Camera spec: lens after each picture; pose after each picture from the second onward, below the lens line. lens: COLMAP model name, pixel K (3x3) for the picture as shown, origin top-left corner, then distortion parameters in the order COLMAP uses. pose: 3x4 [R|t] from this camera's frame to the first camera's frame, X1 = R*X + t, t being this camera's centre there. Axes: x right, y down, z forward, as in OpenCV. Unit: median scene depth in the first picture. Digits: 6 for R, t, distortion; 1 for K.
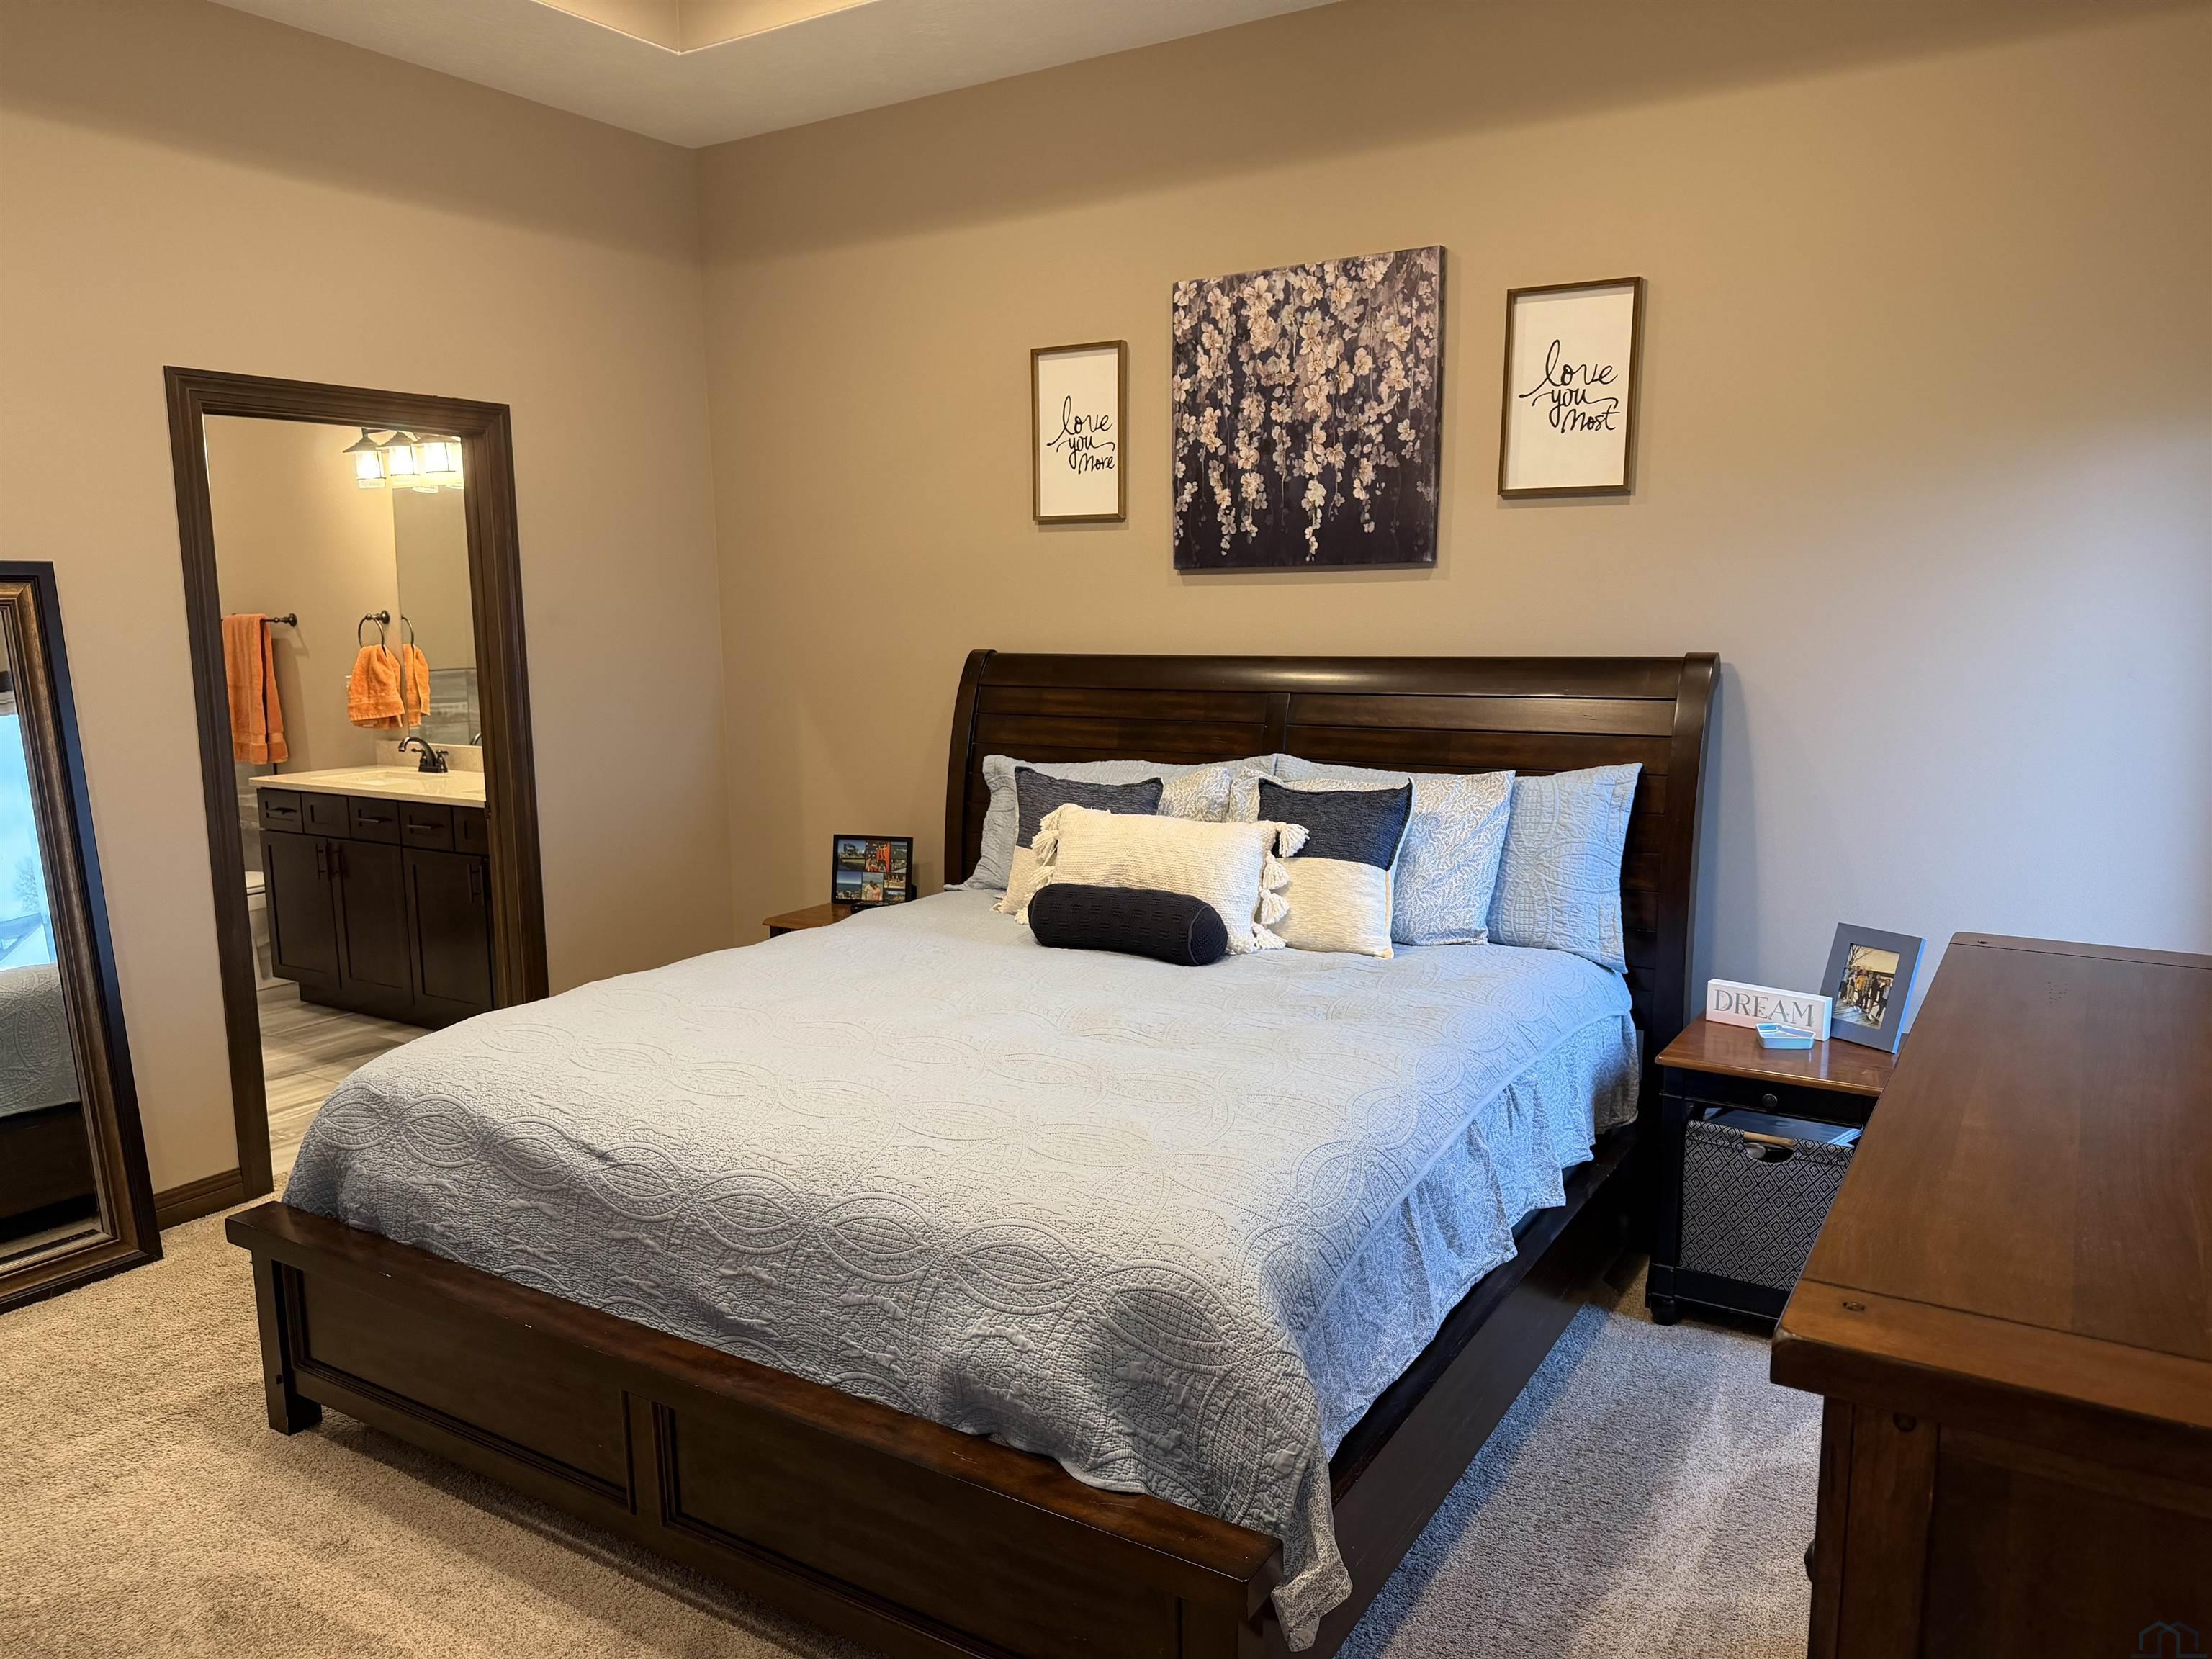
lens RADIAL K [[1552.4, 0, 1106.1], [0, 1552.4, 847.3], [0, 0, 1]] dist [0.022798, -0.025793]
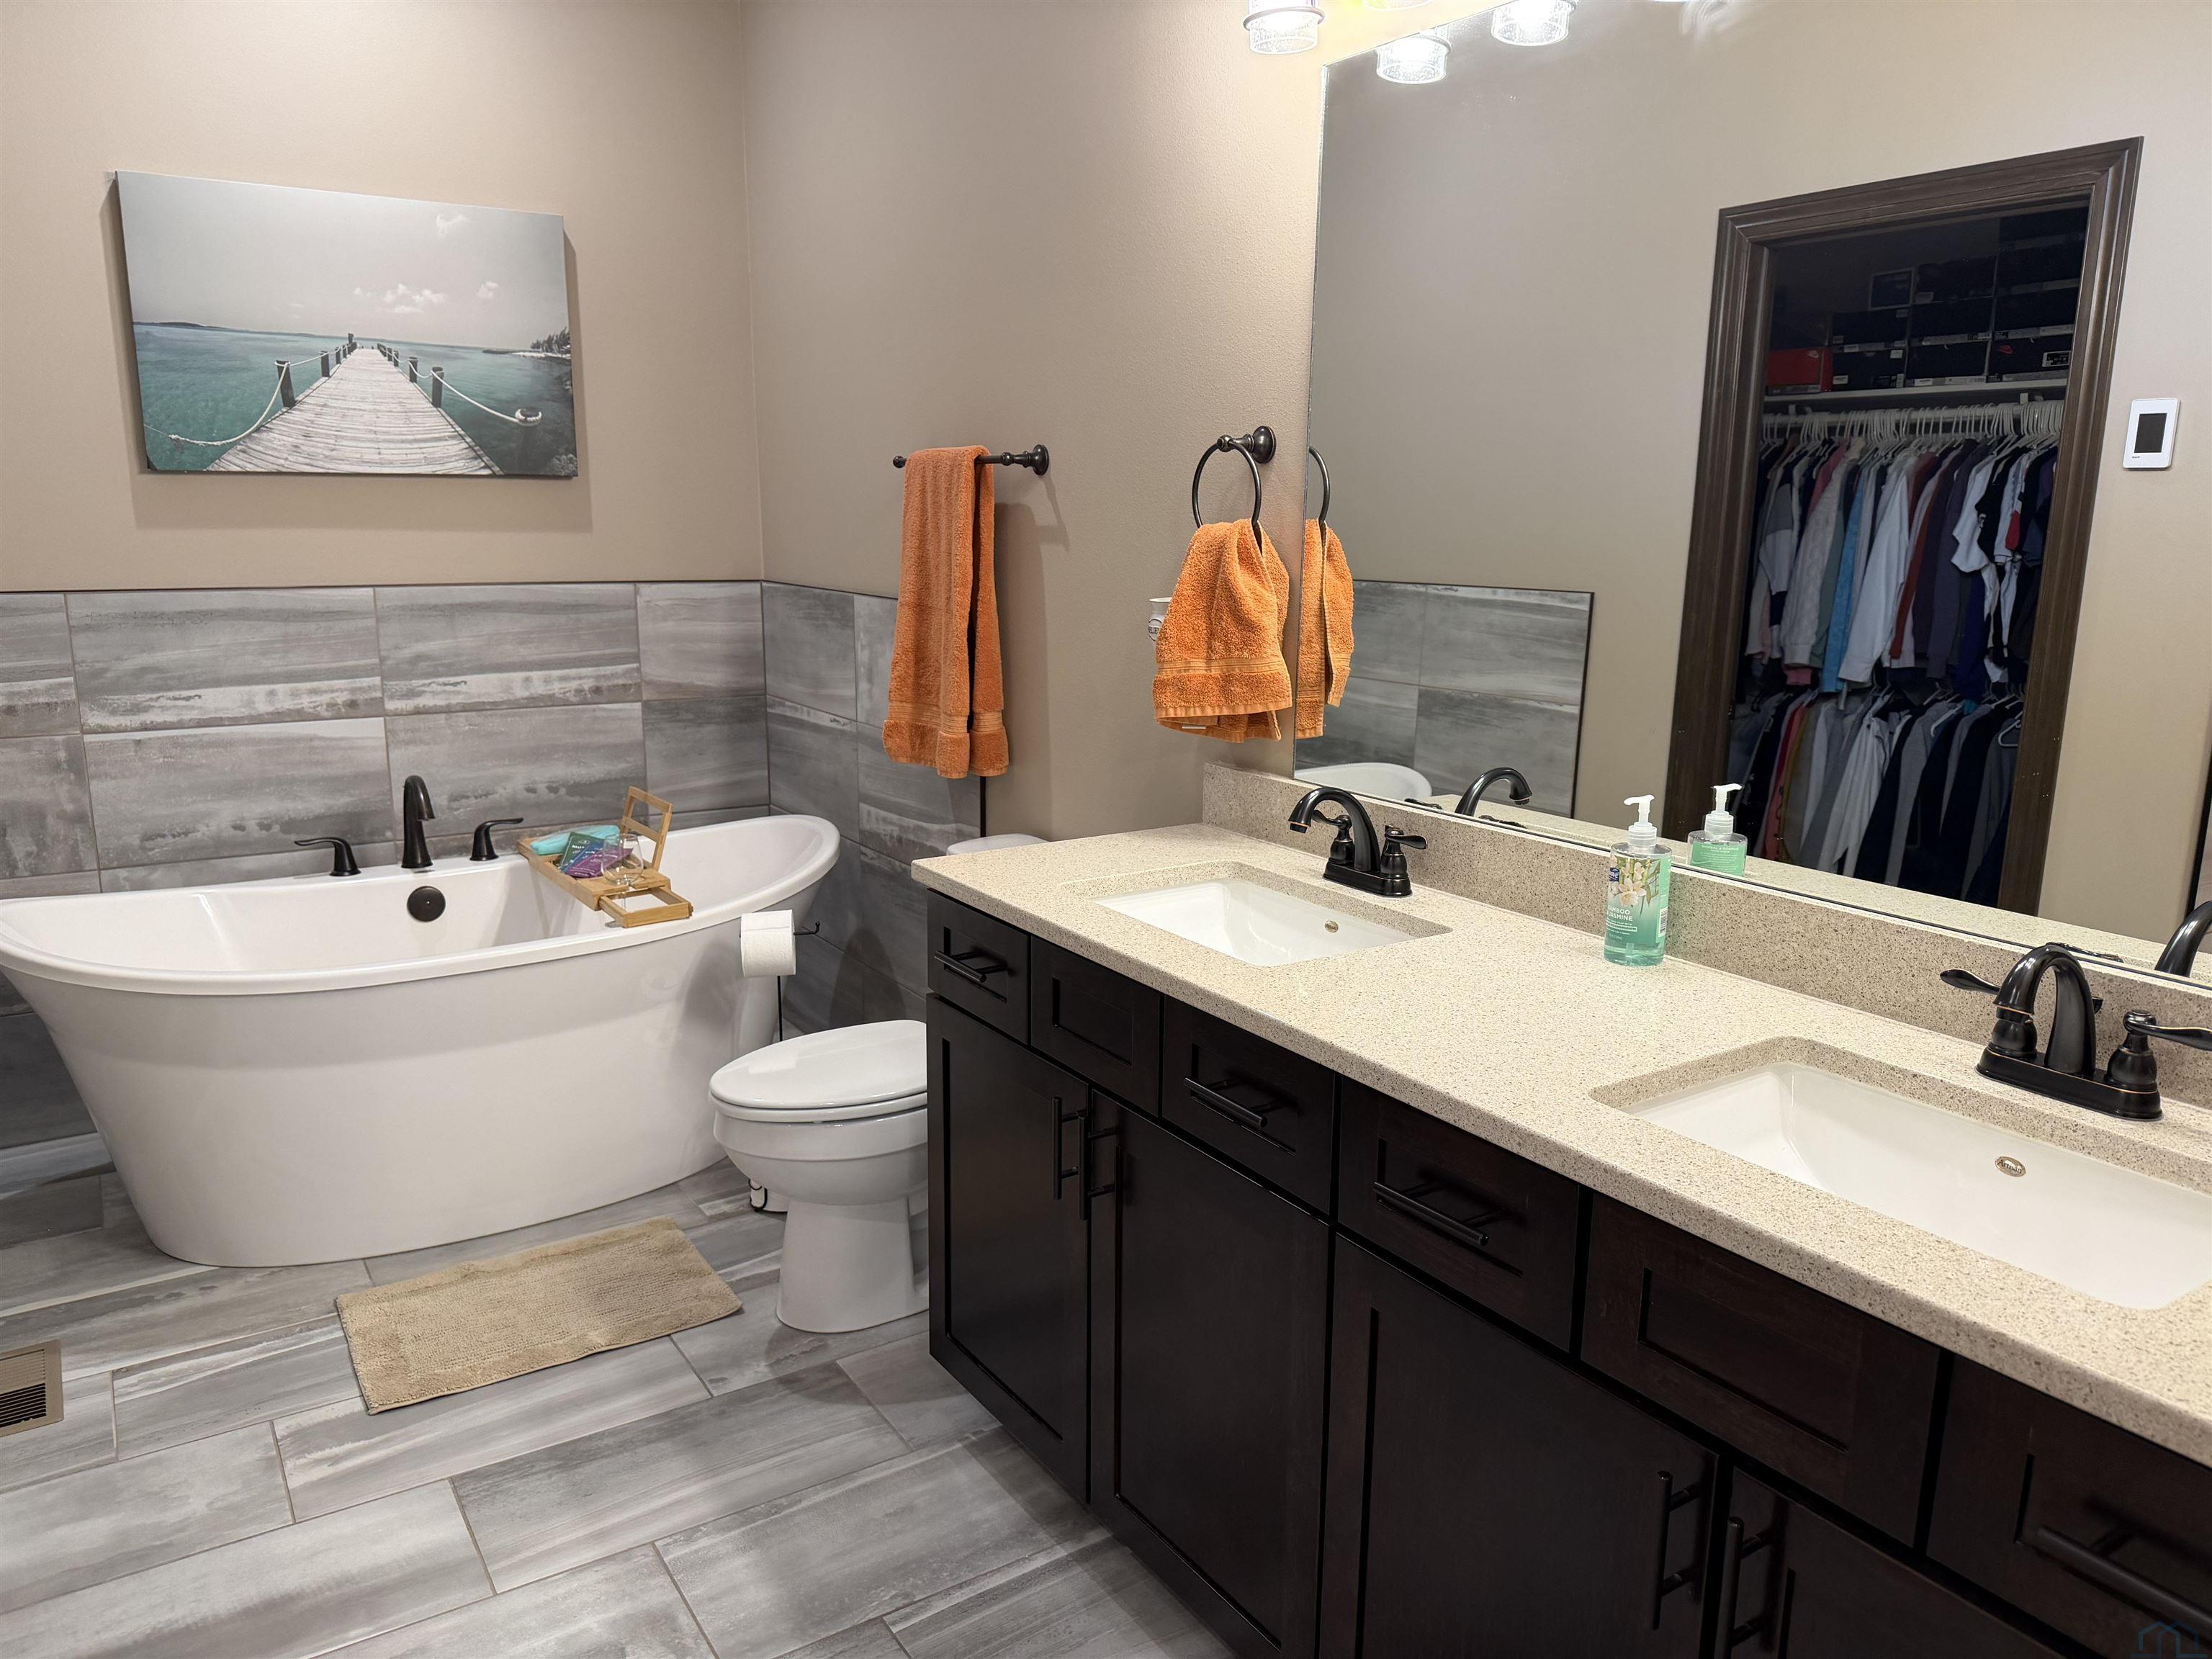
lens RADIAL K [[1552.4, 0, 1101.6], [0, 1552.4, 829.9], [0, 0, 1]] dist [0.022798, -0.025793]
pose [[0.909184, 0.099583, -0.404312, -0.337785], [-0.077688, 0.994500, 0.070250, -0.078934], [0.409084, -0.032460, 0.911919, 0.641065]]
